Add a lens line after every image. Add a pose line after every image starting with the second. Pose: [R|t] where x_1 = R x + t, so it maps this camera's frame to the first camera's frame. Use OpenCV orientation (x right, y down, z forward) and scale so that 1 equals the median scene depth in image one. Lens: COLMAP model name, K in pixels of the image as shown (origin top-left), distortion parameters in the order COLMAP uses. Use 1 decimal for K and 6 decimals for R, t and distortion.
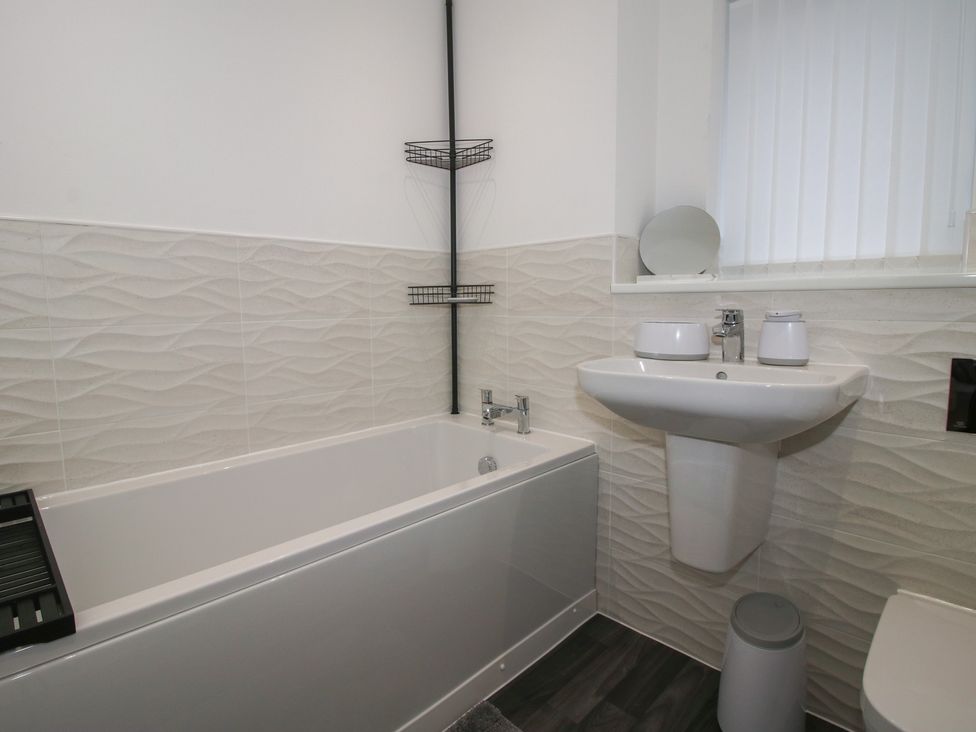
lens RADIAL K [[503.7, 0, 486.2], [0, 503.7, 359.0], [0, 0, 1]] dist [-0.006104, -0.007529]
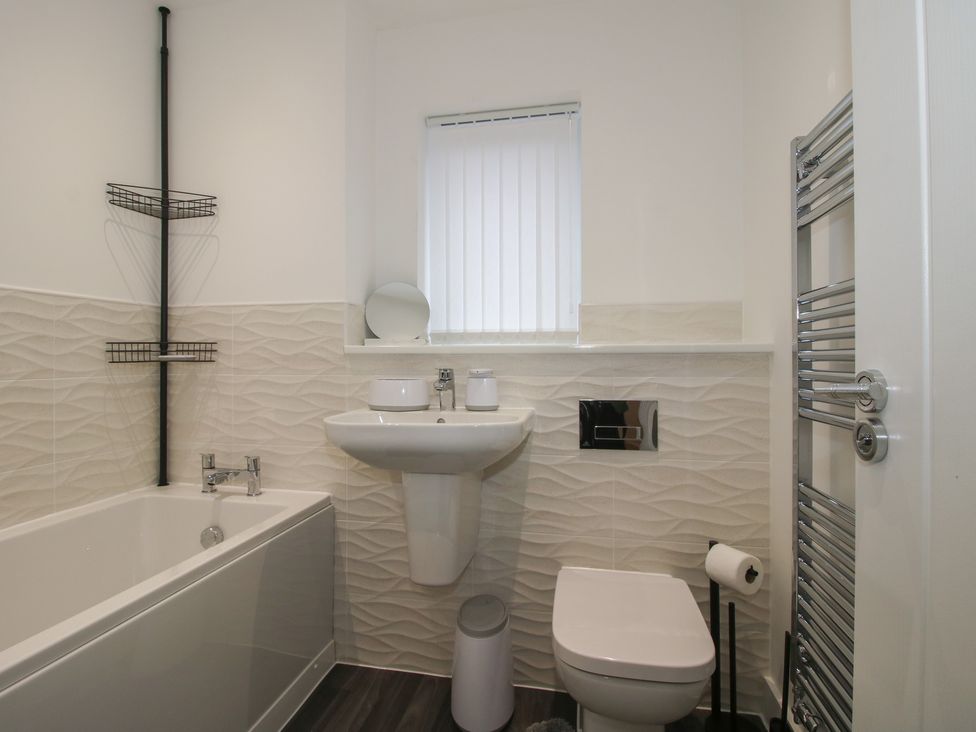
lens RADIAL K [[503.7, 0, 487.3], [0, 503.7, 367.4], [0, 0, 1]] dist [-0.006104, -0.007529]
pose [[0.831880, 0.001629, 0.554954, -0.099625], [0.054570, 0.994909, -0.084721, 0.009546], [-0.552267, 0.100761, 0.827556, -0.083016]]
